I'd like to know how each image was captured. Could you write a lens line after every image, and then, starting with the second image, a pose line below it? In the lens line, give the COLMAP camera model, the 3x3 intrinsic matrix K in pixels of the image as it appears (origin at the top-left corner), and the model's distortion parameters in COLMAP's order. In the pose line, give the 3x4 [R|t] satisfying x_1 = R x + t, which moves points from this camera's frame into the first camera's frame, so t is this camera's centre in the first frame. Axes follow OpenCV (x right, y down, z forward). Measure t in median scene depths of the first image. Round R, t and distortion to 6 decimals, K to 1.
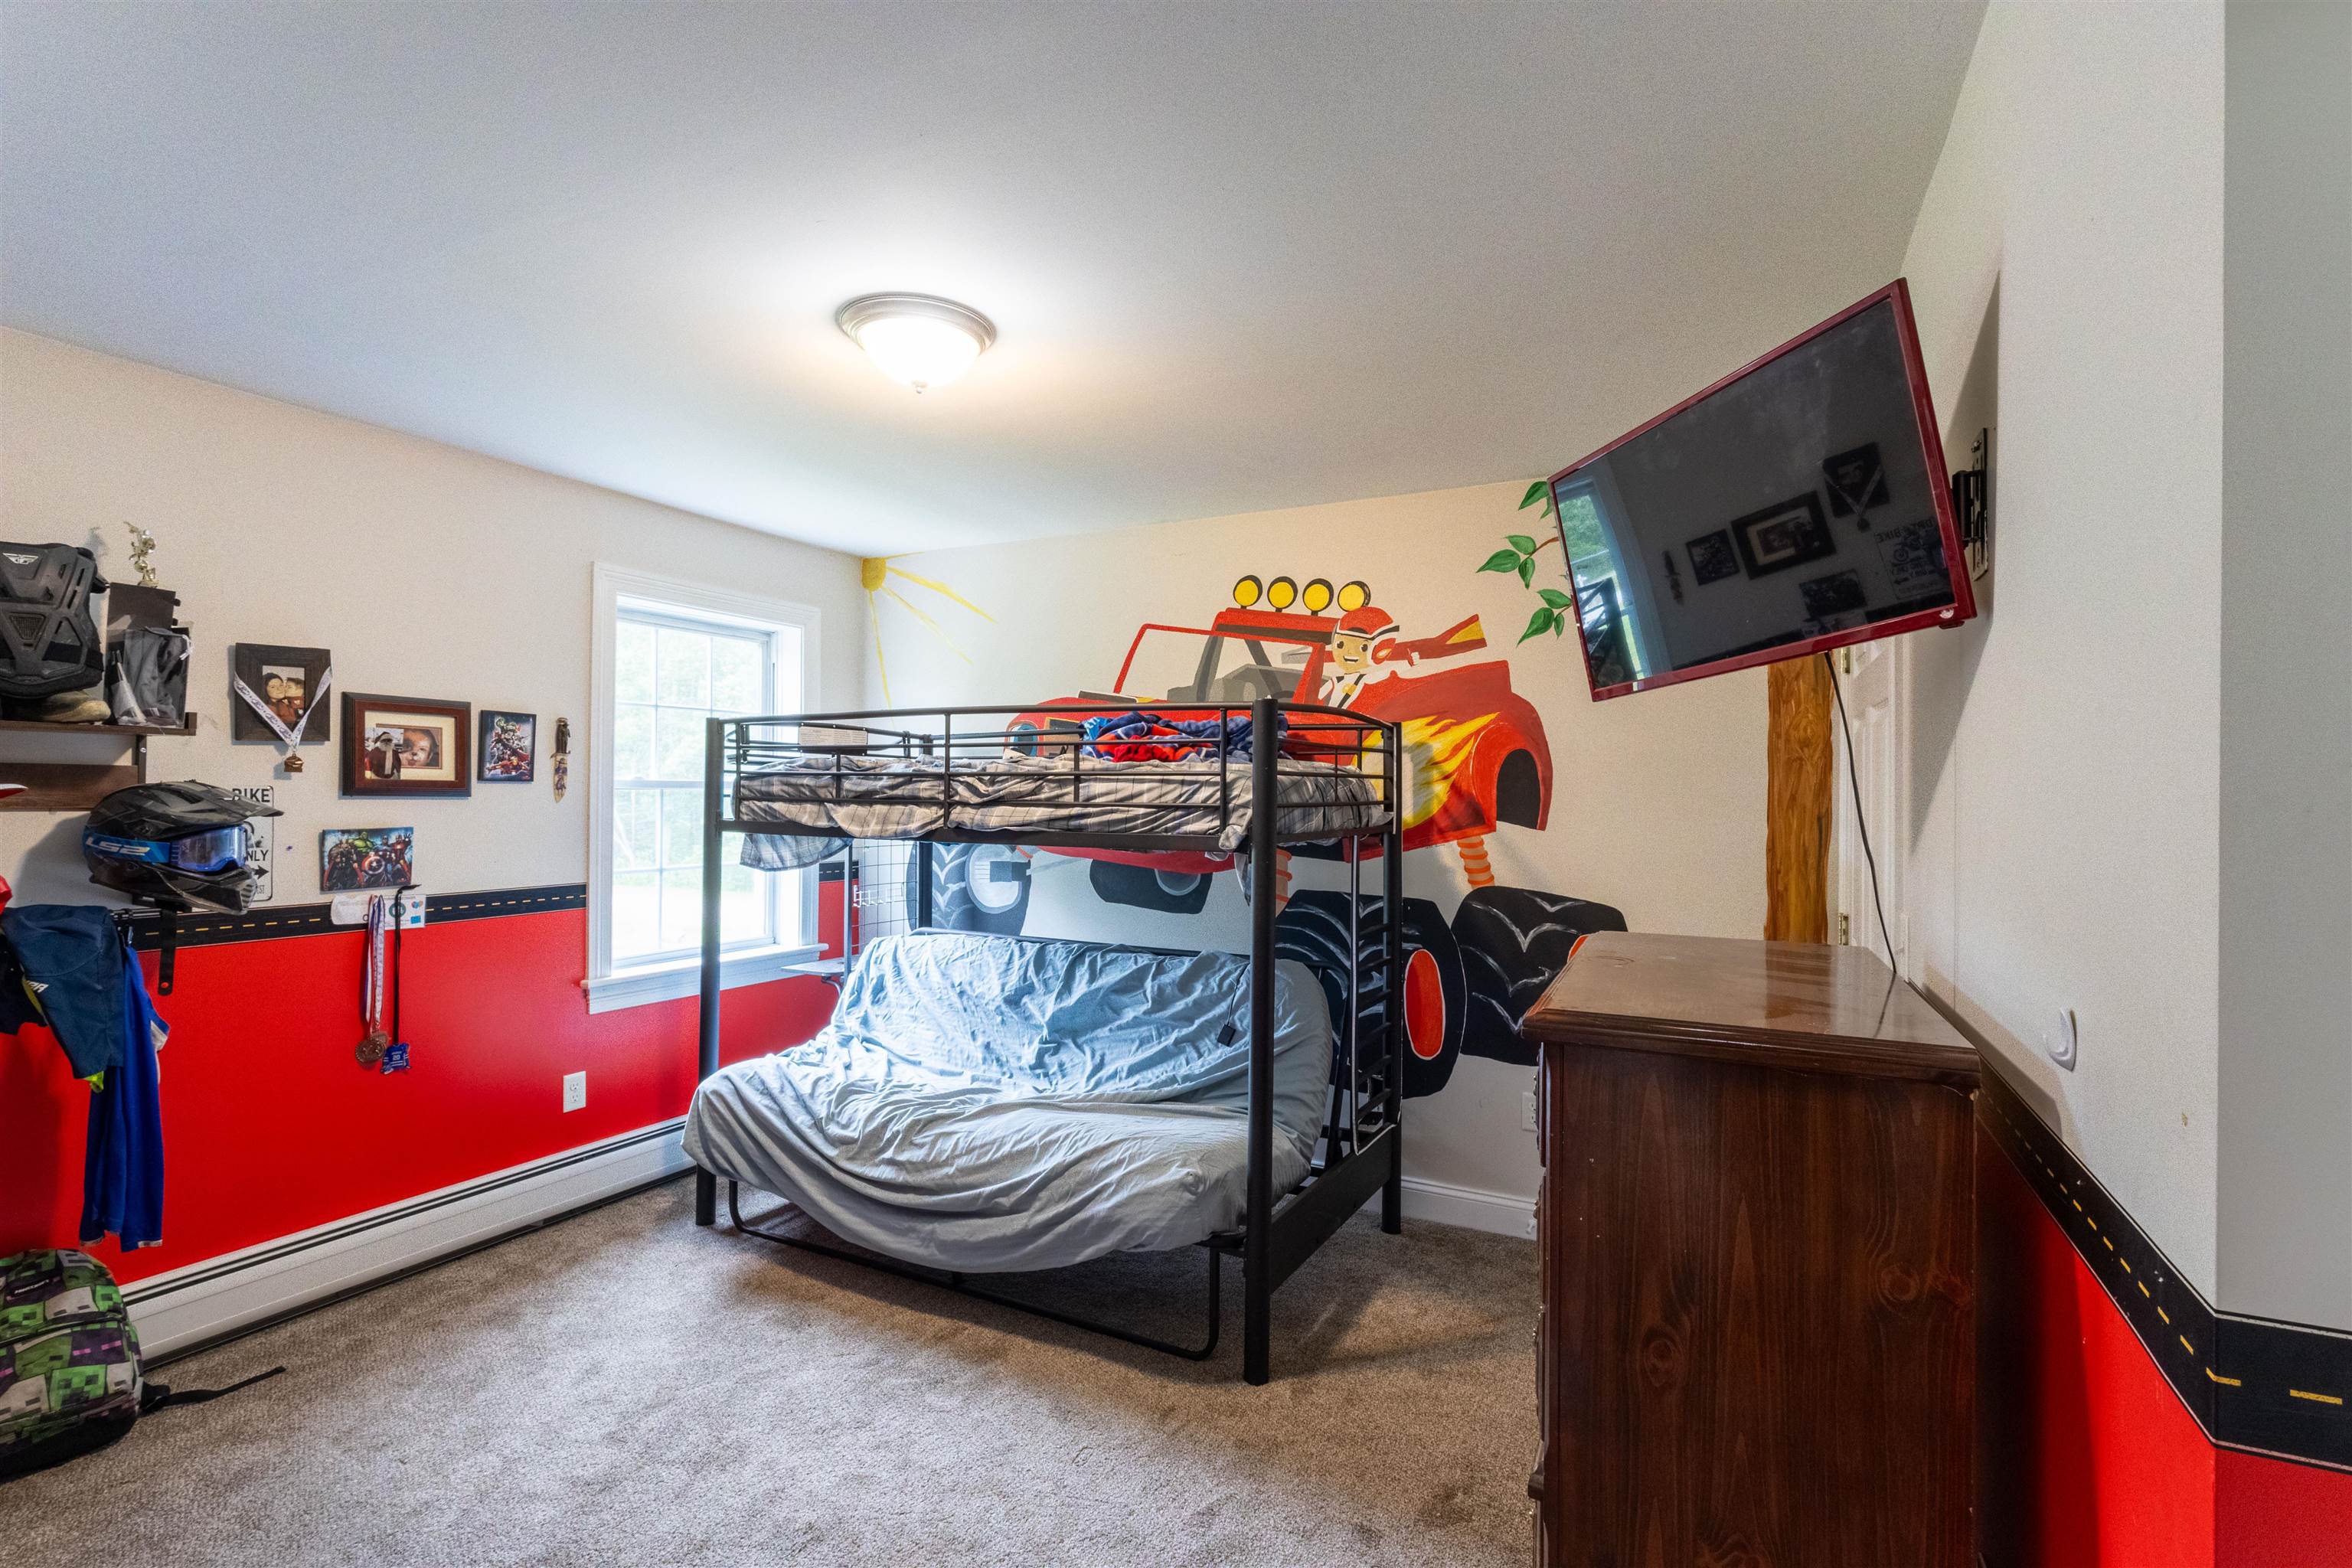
lens RADIAL K [[1078.2, 0, 1178.0], [0, 1078.2, 786.5], [0, 0, 1]] dist [0.003148, -0.000626]
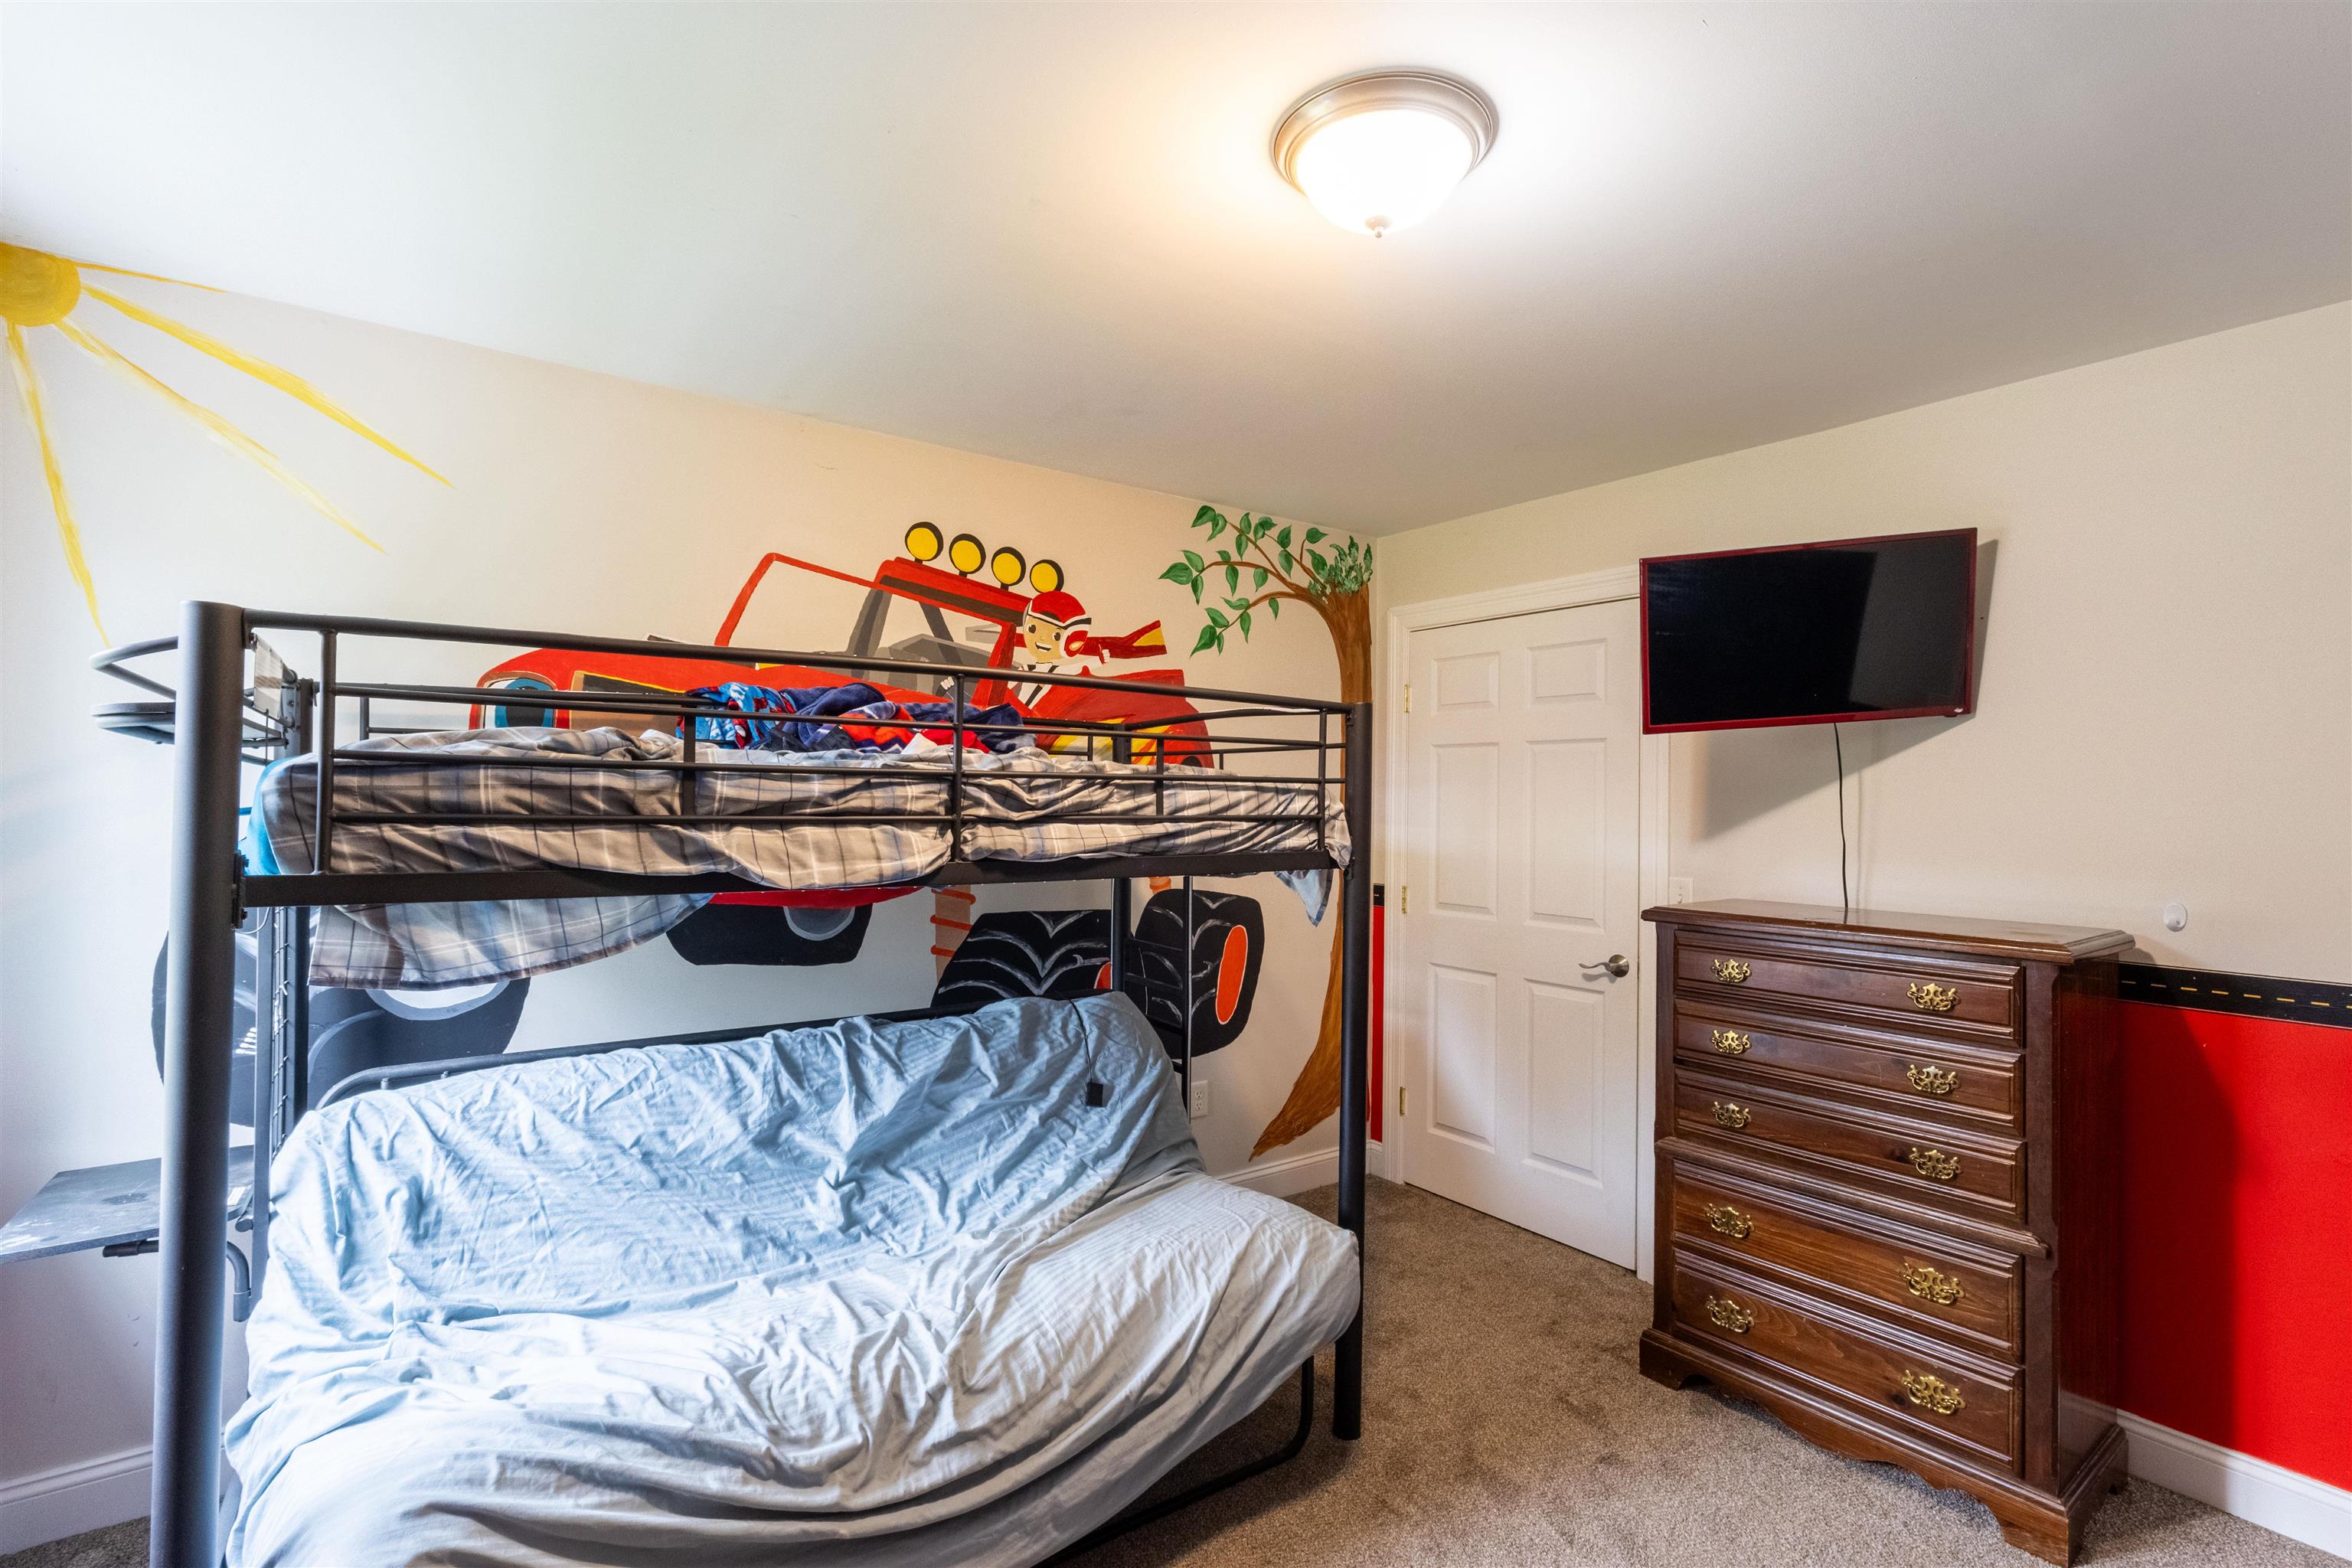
lens RADIAL K [[1078.2, 0, 1178.0], [0, 1078.2, 786.5], [0, 0, 1]] dist [0.003148, -0.000626]
pose [[0.450695, 0.005581, 0.892660, -0.630511], [-0.010850, 0.999941, -0.000774, -0.004398], [-0.892612, -0.009337, 0.450729, 0.545790]]
